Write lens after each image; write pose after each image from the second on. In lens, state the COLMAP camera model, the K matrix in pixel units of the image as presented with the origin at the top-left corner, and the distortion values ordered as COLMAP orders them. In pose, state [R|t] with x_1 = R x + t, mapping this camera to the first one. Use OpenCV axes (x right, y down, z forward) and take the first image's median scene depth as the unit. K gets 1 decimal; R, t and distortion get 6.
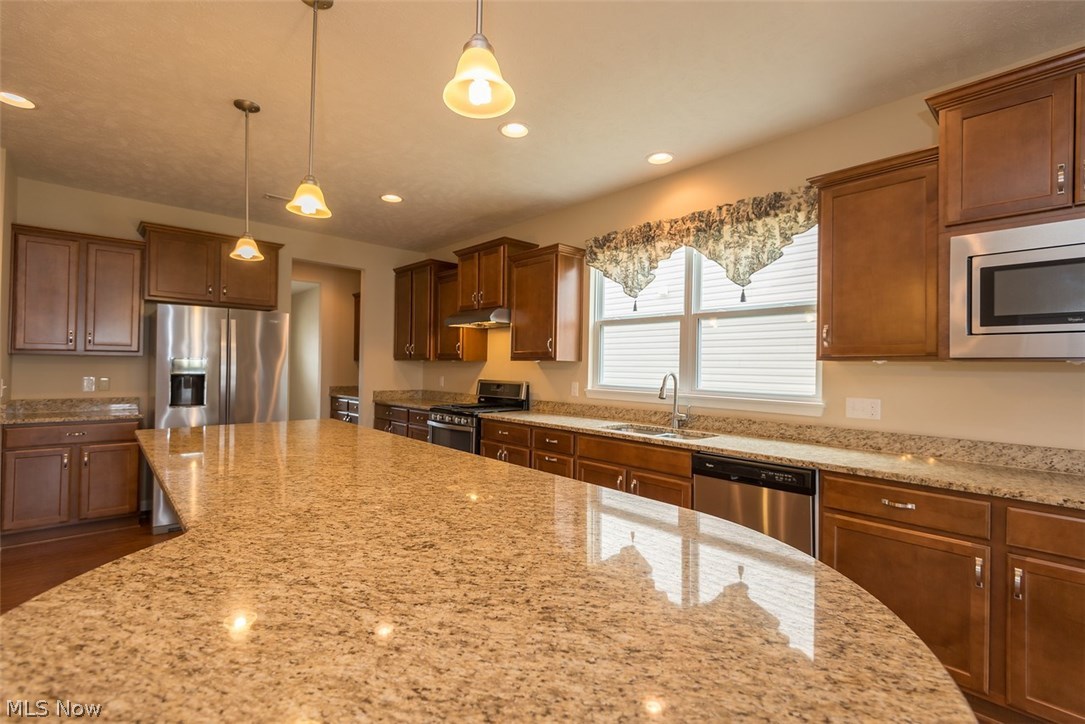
lens RADIAL K [[492.0, 0, 541.3], [0, 492.0, 363.3], [0, 0, 1]] dist [0.016759, -0.008878]
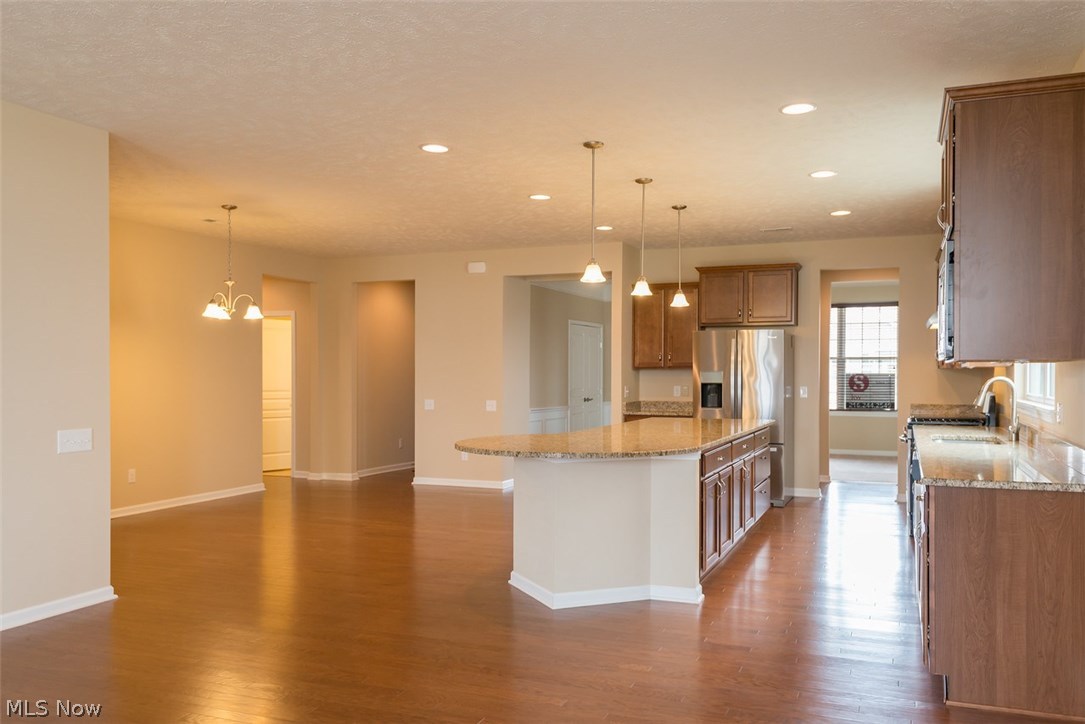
lens RADIAL K [[885.6, 0, 548.8], [0, 885.6, 367.5], [0, 0, 1]] dist [0.008189, -0.002973]
pose [[0.422548, -0.019356, -0.906134, 1.336370], [0.008867, 0.999812, -0.017222, 0.019732], [0.906297, -0.000758, 0.422641, -0.414127]]
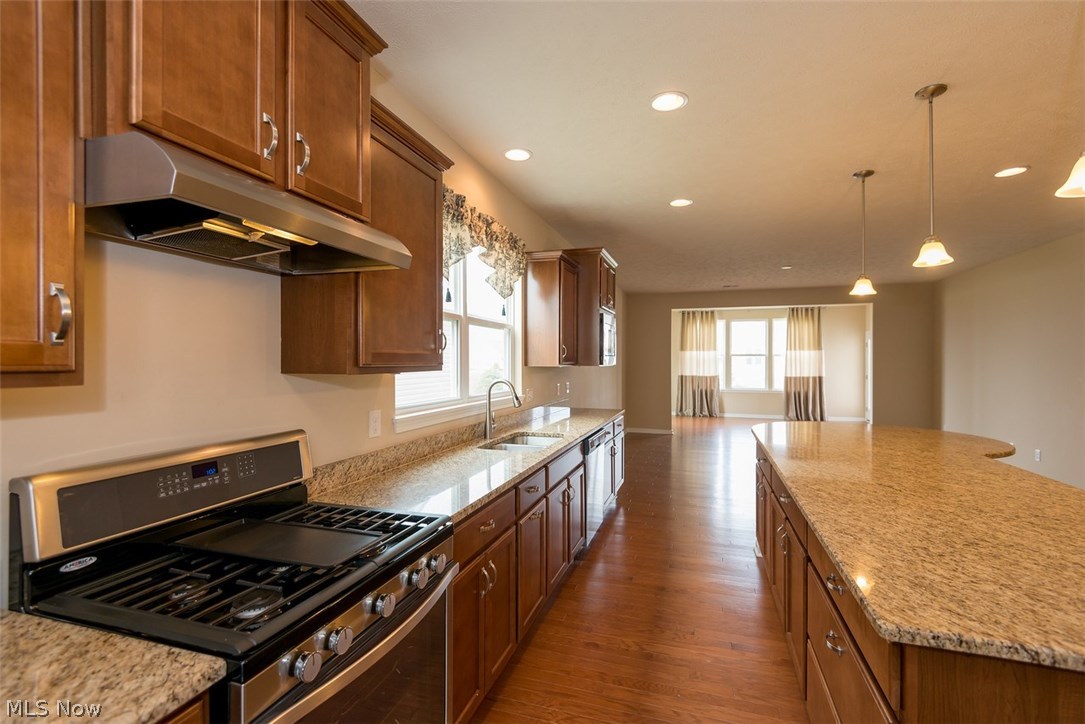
lens RADIAL K [[492.0, 0, 538.5], [0, 492.0, 363.9], [0, 0, 1]] dist [0.016759, -0.008878]
pose [[-0.487646, -0.025569, 0.872667, -0.576299], [-0.019384, 0.999642, 0.018458, -0.028880], [-0.872826, -0.007915, -0.487967, 1.326657]]
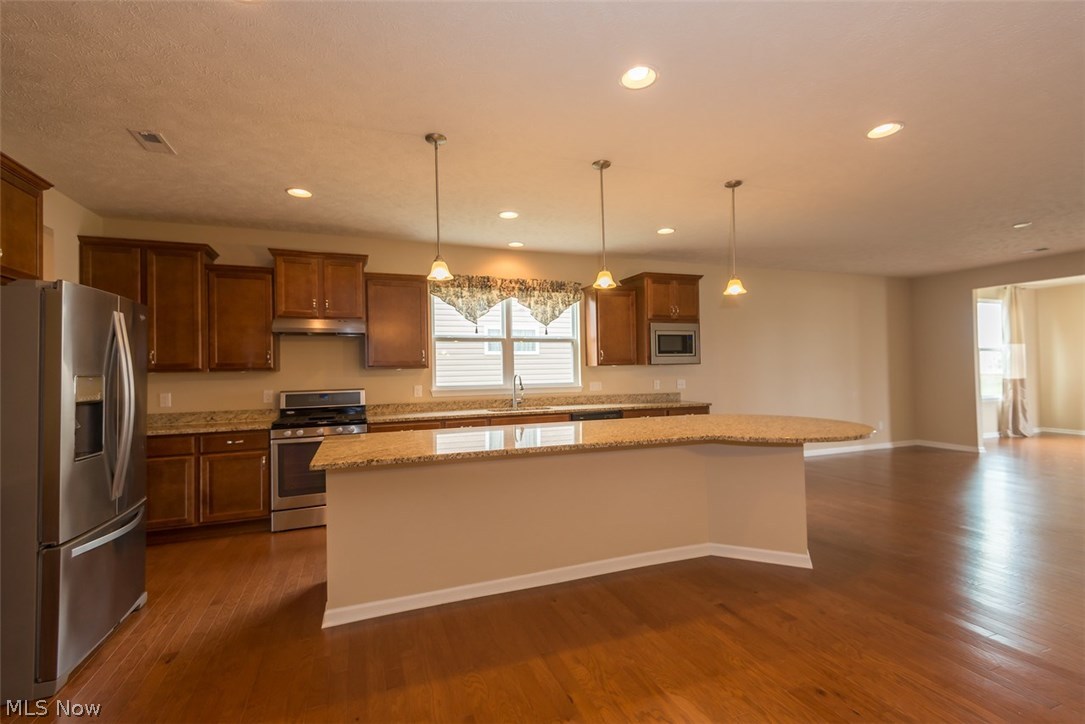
lens RADIAL K [[492.0, 0, 548.3], [0, 492.0, 362.6], [0, 0, 1]] dist [0.016759, -0.008878]
pose [[0.352681, -0.010053, 0.935690, -1.173756], [0.016046, 0.999860, 0.004695, -0.024504], [-0.935606, 0.013358, 0.352793, 0.302374]]
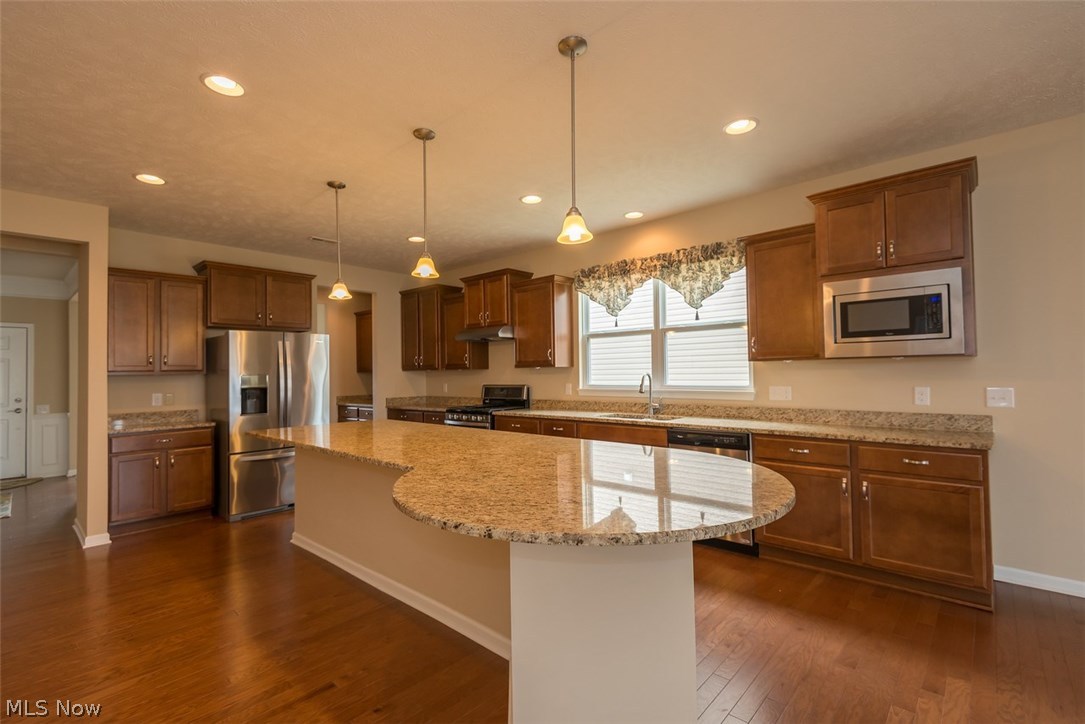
lens RADIAL K [[492.0, 0, 540.0], [0, 492.0, 361.7], [0, 0, 1]] dist [0.016759, -0.008878]
pose [[0.995442, -0.030118, 0.090492, -0.138372], [0.031451, 0.999416, -0.013334, -0.003304], [-0.090038, 0.016119, 0.995808, -0.291407]]
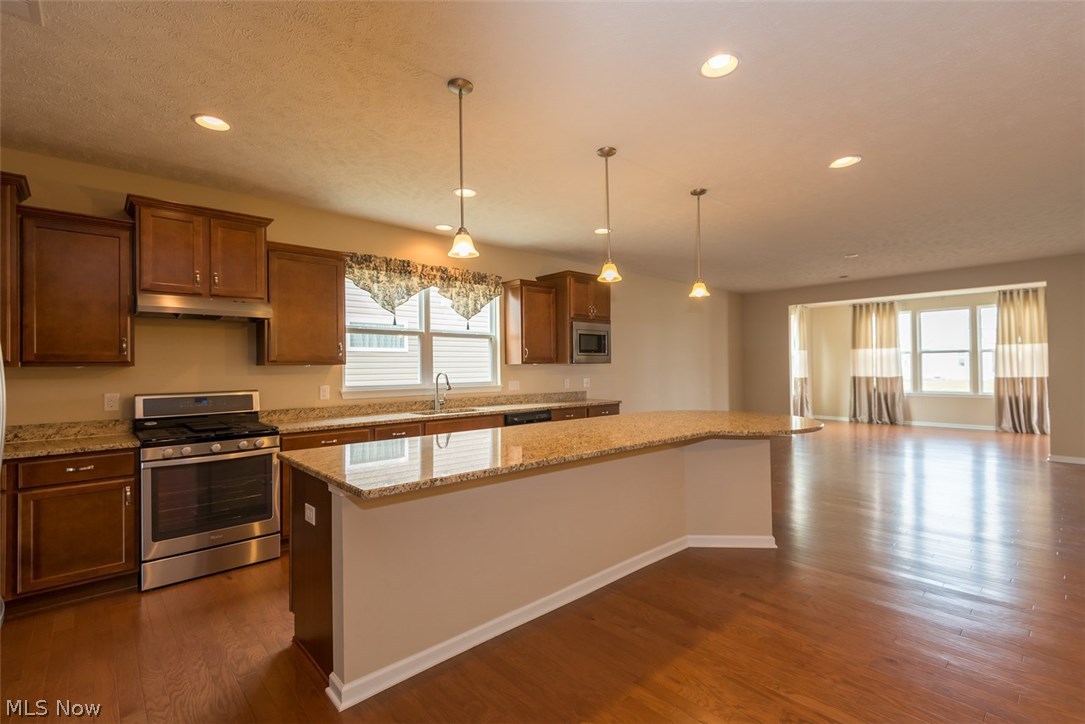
lens RADIAL K [[492.0, 0, 548.4], [0, 492.0, 362.1], [0, 0, 1]] dist [0.016759, -0.008878]
pose [[-0.009884, -0.006583, 0.999929, -1.152778], [0.002513, 0.999975, 0.006609, -0.019521], [-0.999948, 0.002578, -0.009867, 0.654438]]
